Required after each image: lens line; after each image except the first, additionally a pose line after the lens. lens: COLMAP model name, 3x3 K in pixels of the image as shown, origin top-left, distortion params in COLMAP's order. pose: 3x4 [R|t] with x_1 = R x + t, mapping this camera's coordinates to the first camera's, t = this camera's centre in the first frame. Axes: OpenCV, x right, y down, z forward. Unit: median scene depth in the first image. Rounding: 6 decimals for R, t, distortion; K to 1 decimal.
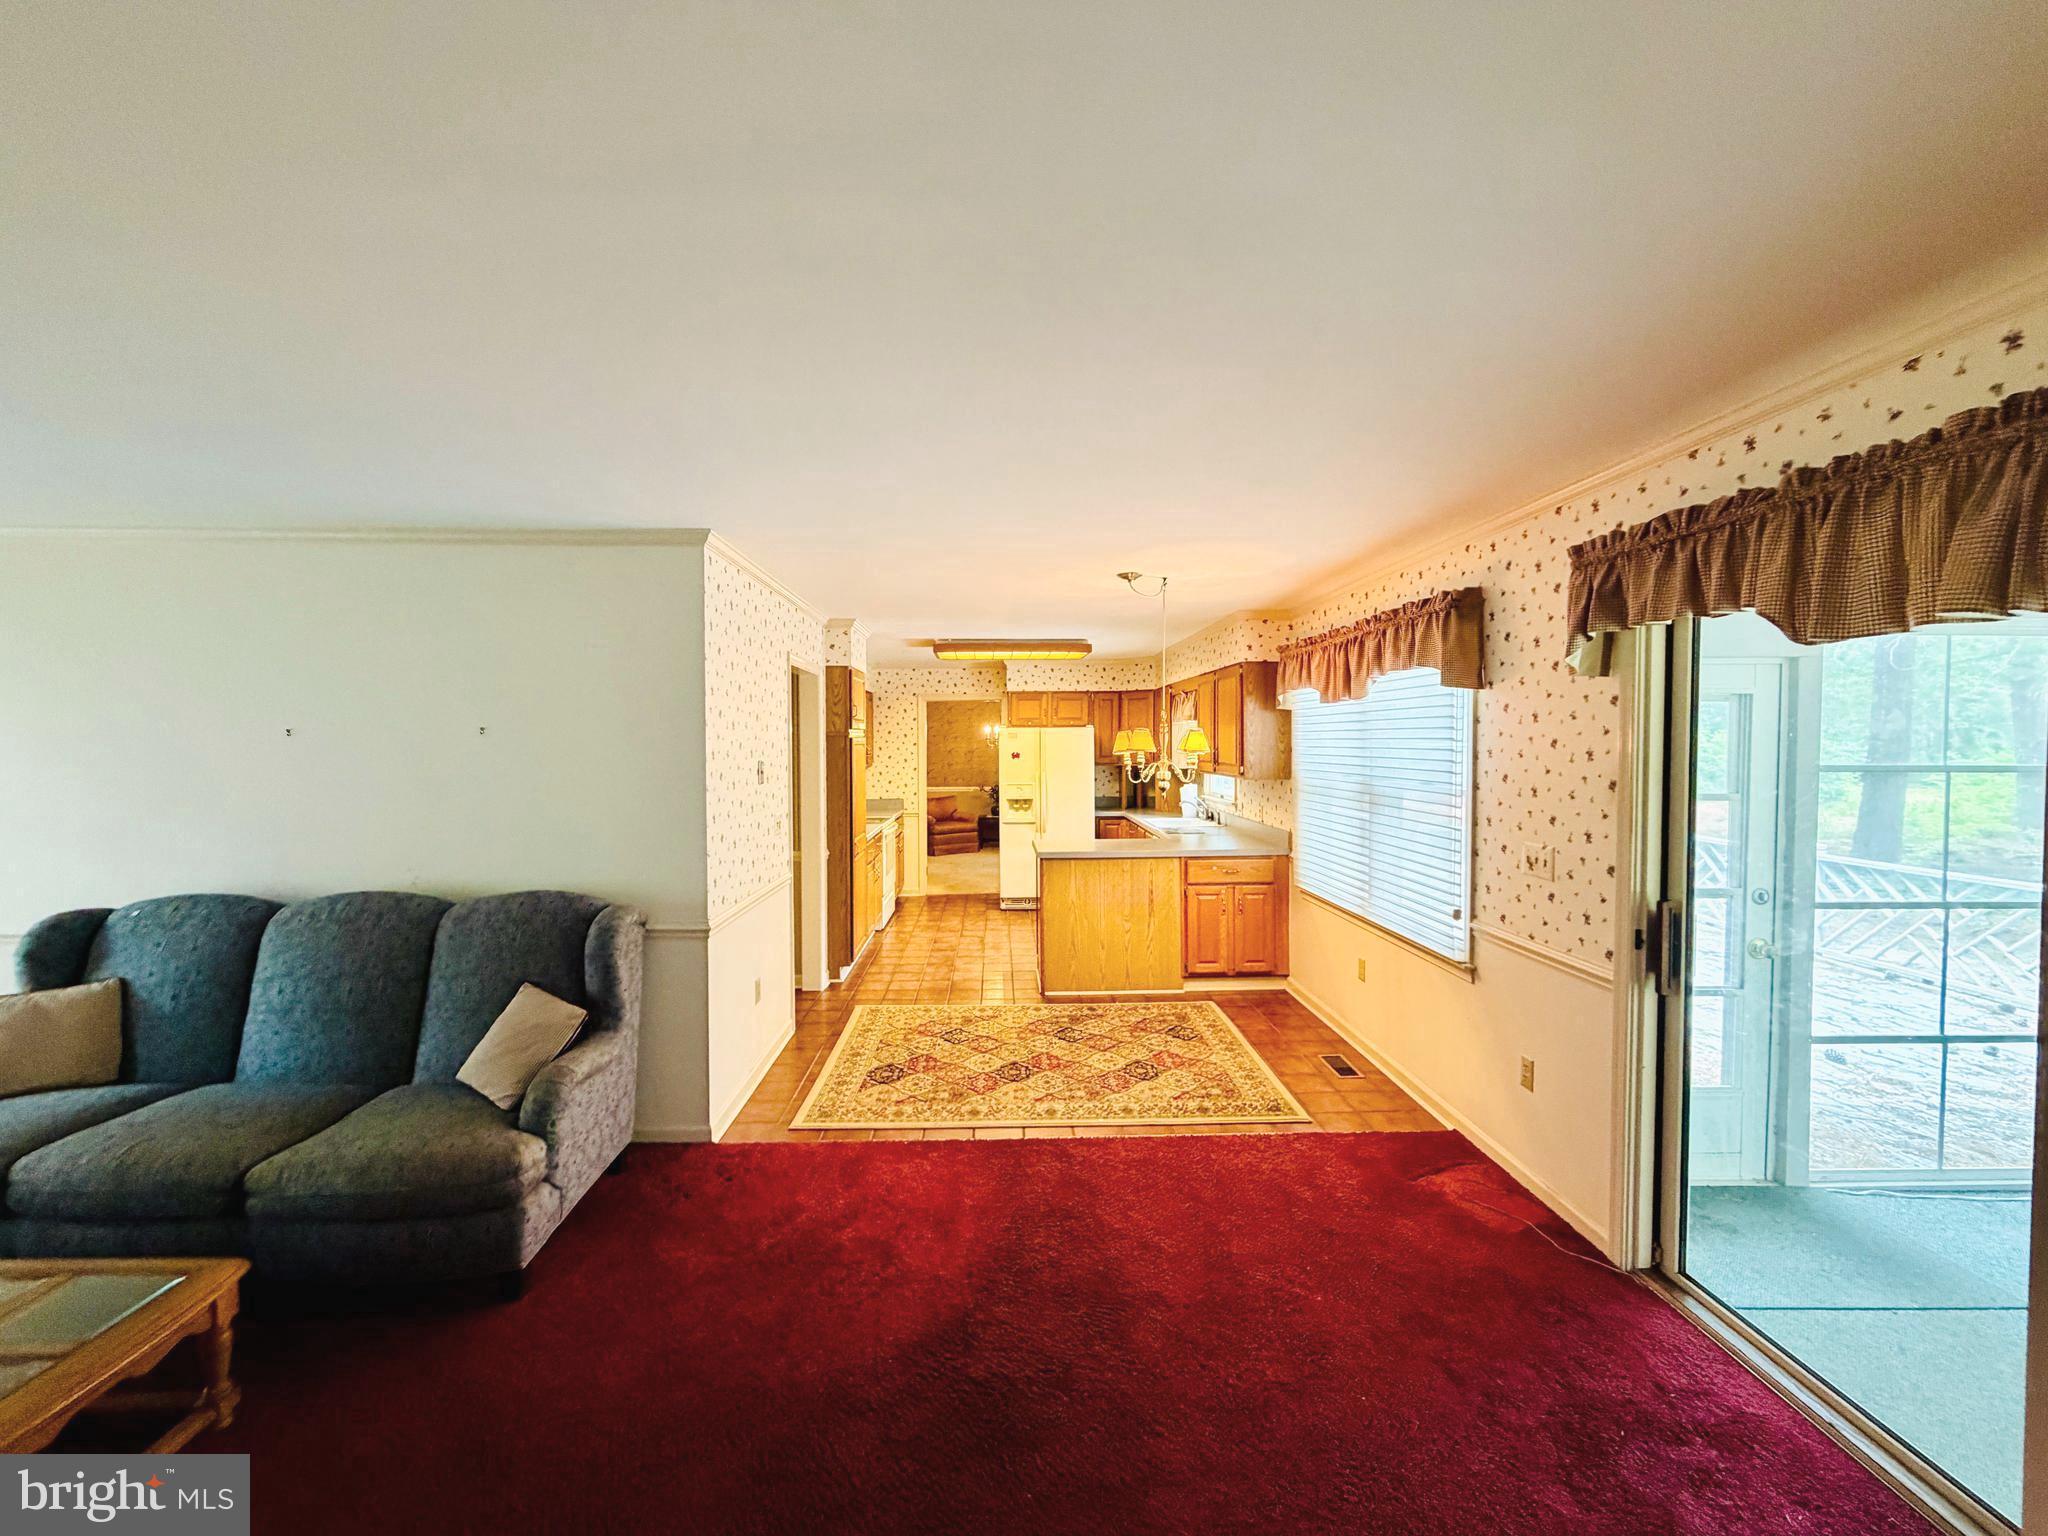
lens RADIAL K [[815.8, 0, 1019.8], [0, 815.8, 762.2], [0, 0, 1]] dist [0.000891, 0.000255]
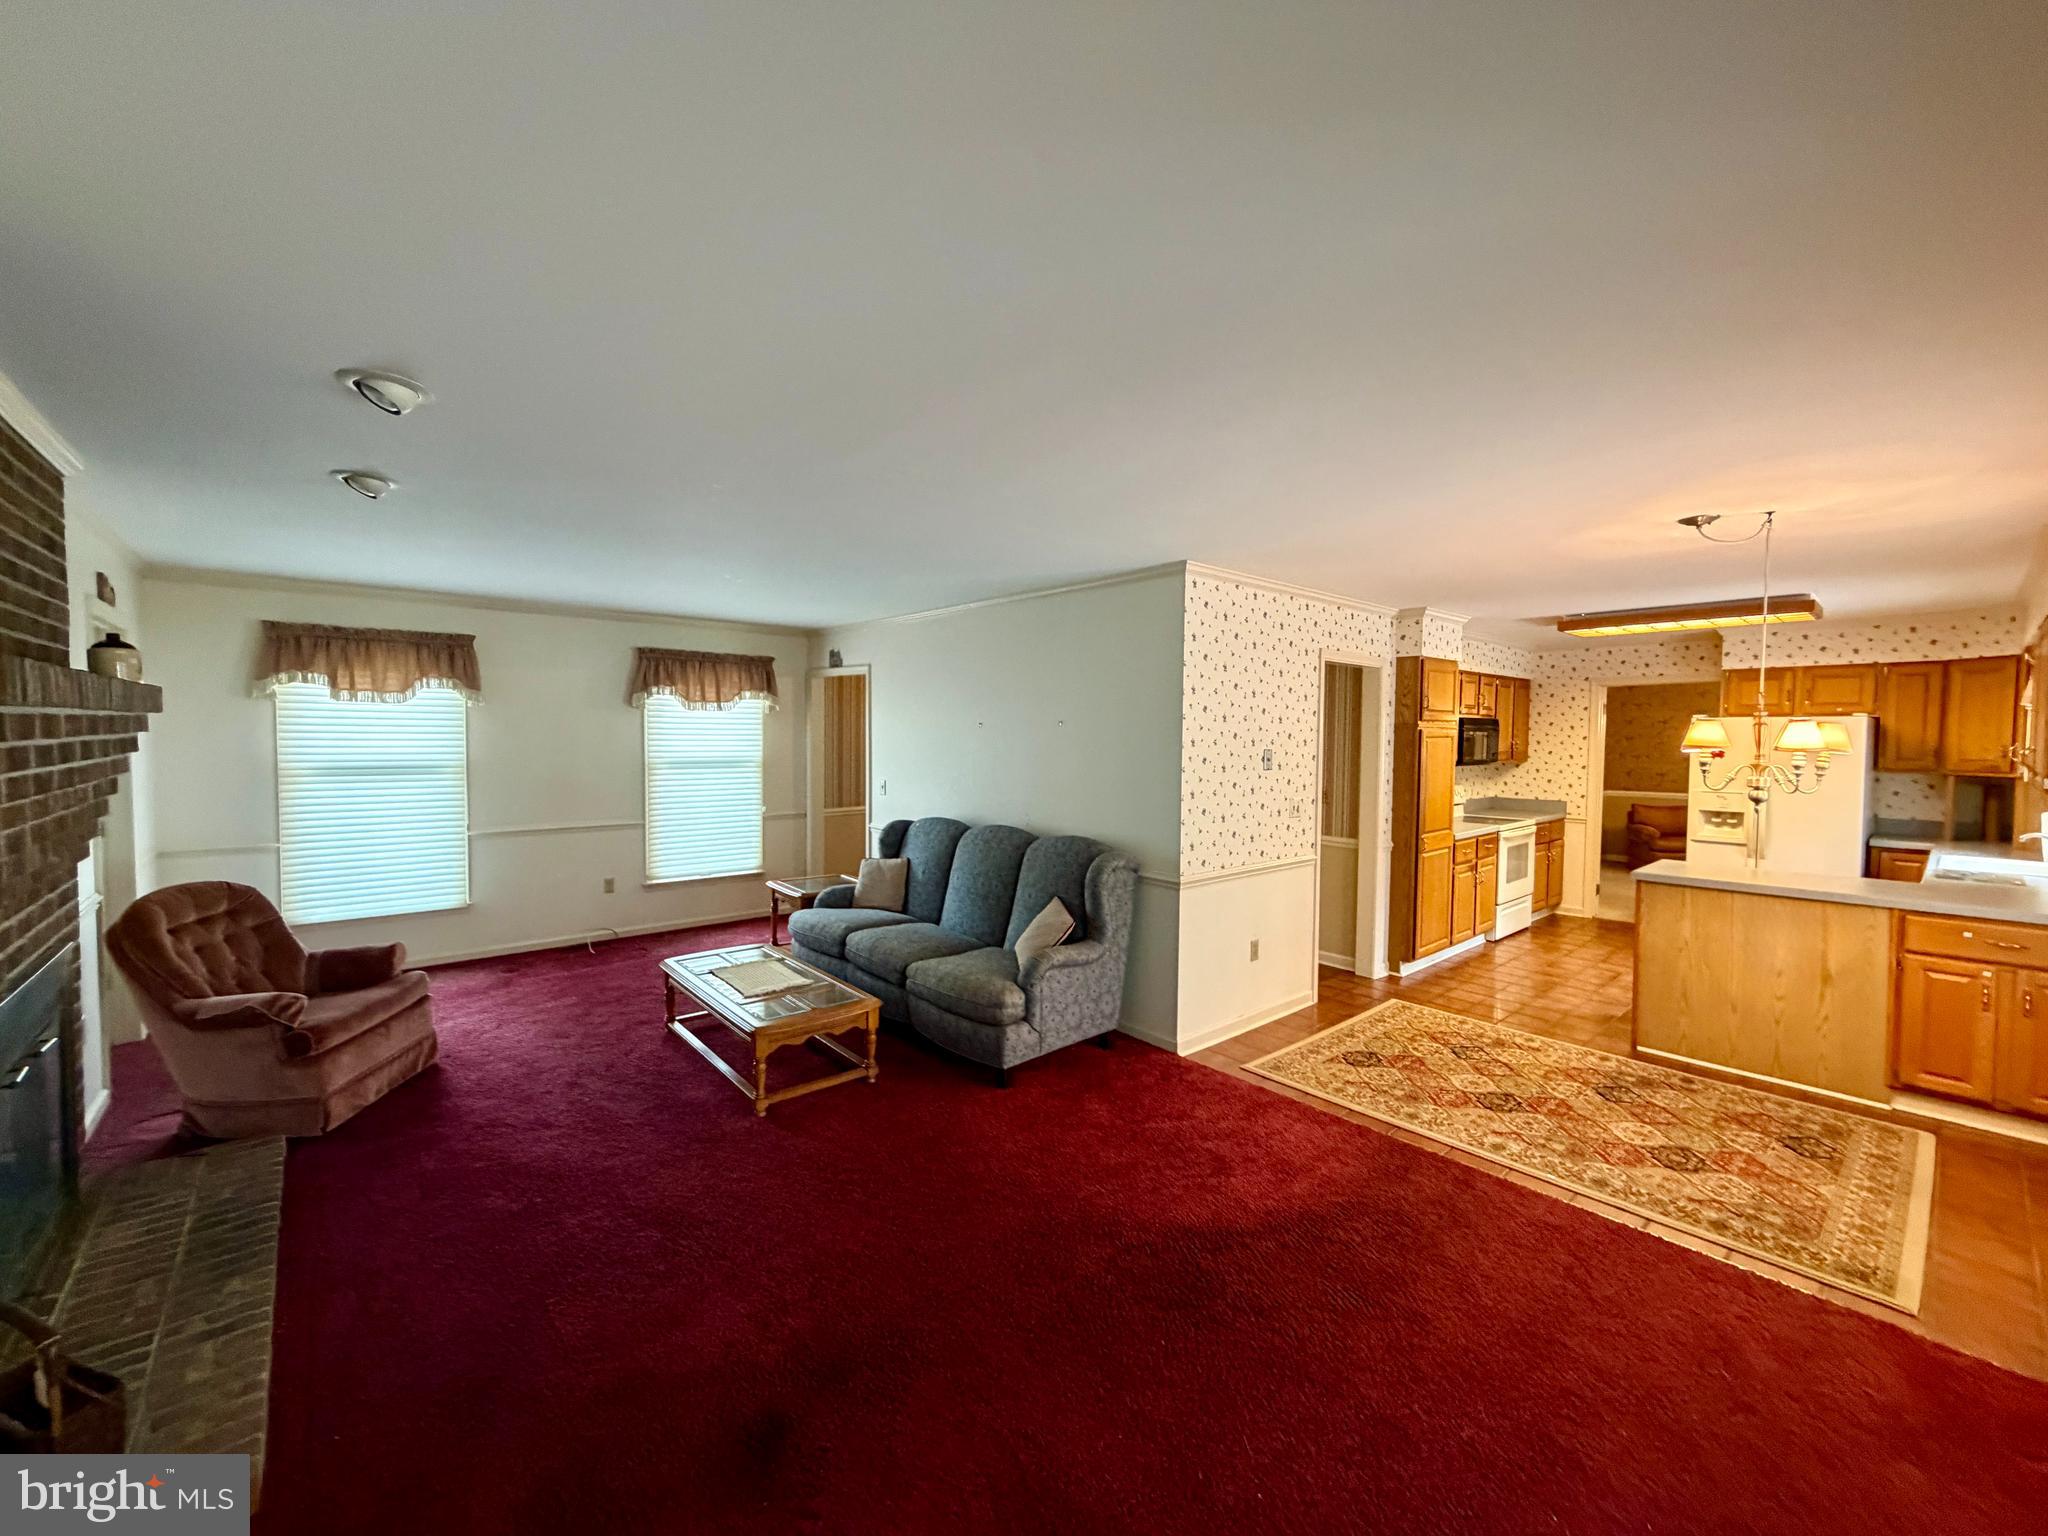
lens RADIAL K [[815.8, 0, 1019.8], [0, 815.8, 762.2], [0, 0, 1]] dist [0.000891, 0.000255]
pose [[0.632896, 0.034168, -0.773482, 0.332914], [-0.026758, 0.999394, 0.022253, 0.000105], [0.773774, 0.006613, 0.633427, 0.019202]]
